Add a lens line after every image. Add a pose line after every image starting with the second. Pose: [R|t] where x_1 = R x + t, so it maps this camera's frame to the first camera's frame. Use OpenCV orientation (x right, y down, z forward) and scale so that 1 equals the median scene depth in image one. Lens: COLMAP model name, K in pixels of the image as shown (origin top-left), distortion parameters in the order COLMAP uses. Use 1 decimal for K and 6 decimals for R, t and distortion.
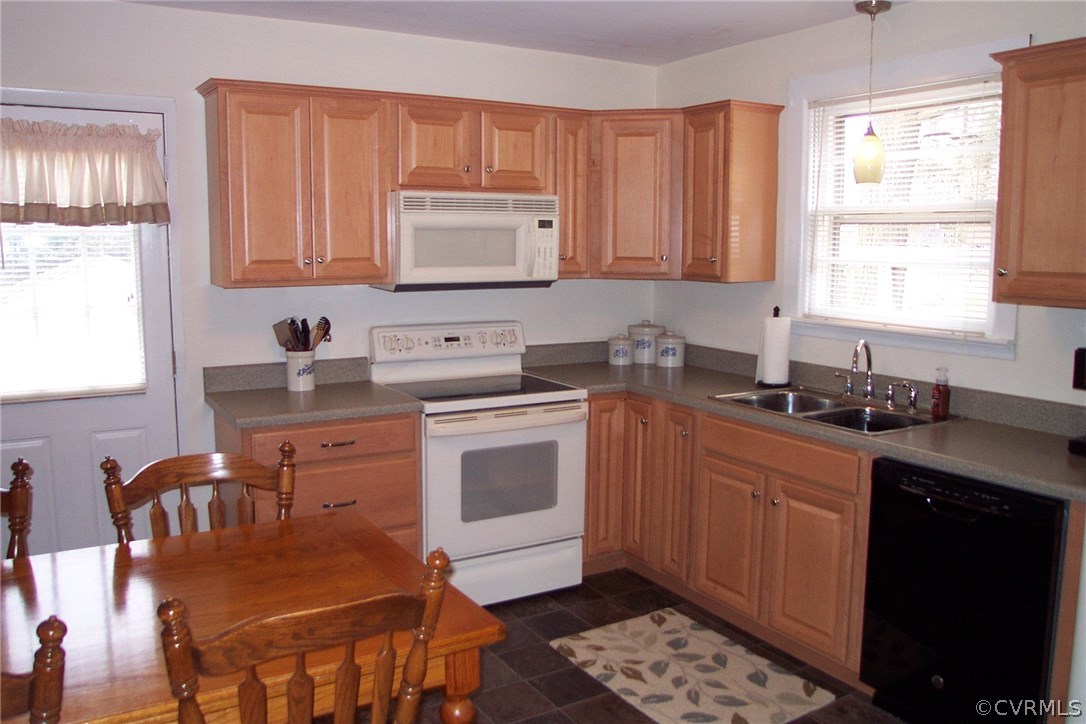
lens RADIAL K [[878.8, 0, 543.1], [0, 878.8, 357.6], [0, 0, 1]] dist [-0.104422, 0.041807]
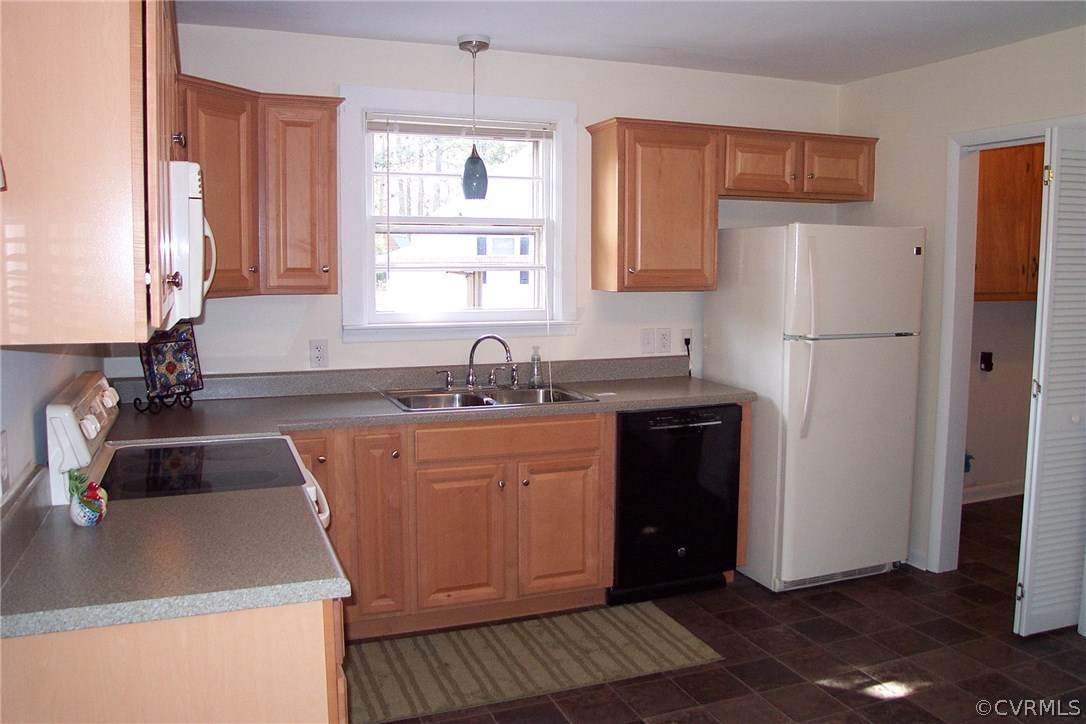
lens RADIAL K [[878.8, 0, 540.8], [0, 878.8, 361.7], [0, 0, 1]] dist [-0.104422, 0.041807]
pose [[0.170368, -0.112447, 0.978943, -0.685342], [0.127577, 0.987623, 0.091241, -0.073079], [-0.977087, 0.109346, 0.182605, 0.641120]]
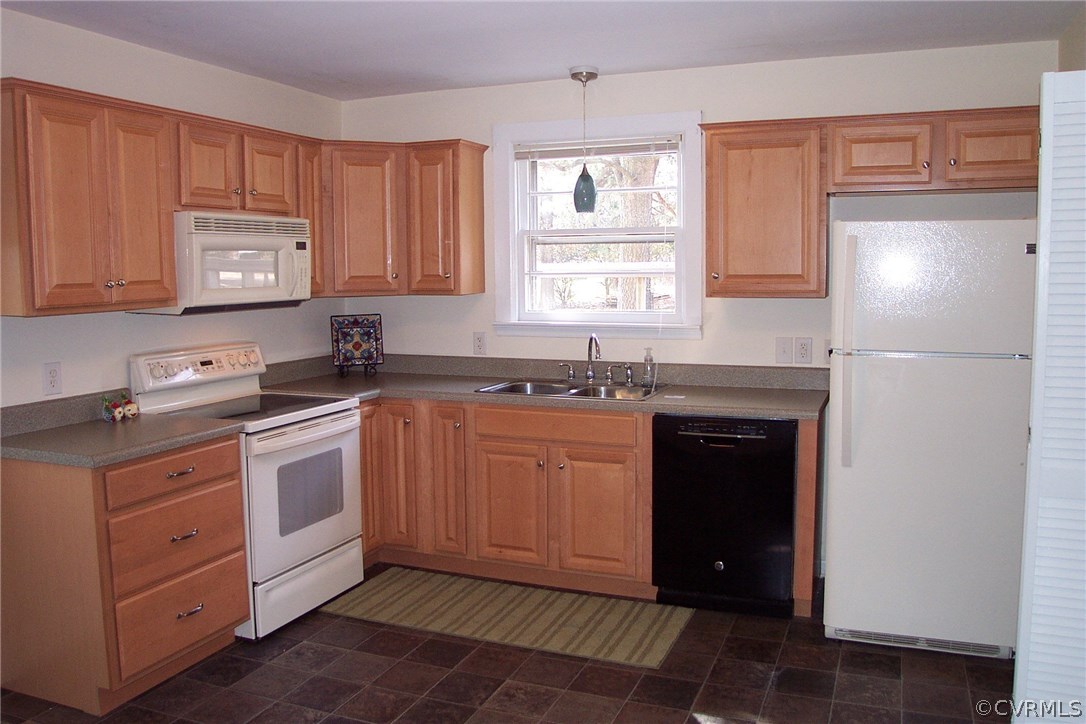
lens RADIAL K [[878.8, 0, 546.9], [0, 878.8, 357.6], [0, 0, 1]] dist [-0.104422, 0.041807]
pose [[0.799777, -0.072032, 0.595959, -0.410732], [0.090592, 0.995887, -0.001203, 0.009389], [-0.593422, 0.054951, 0.803014, -0.004007]]
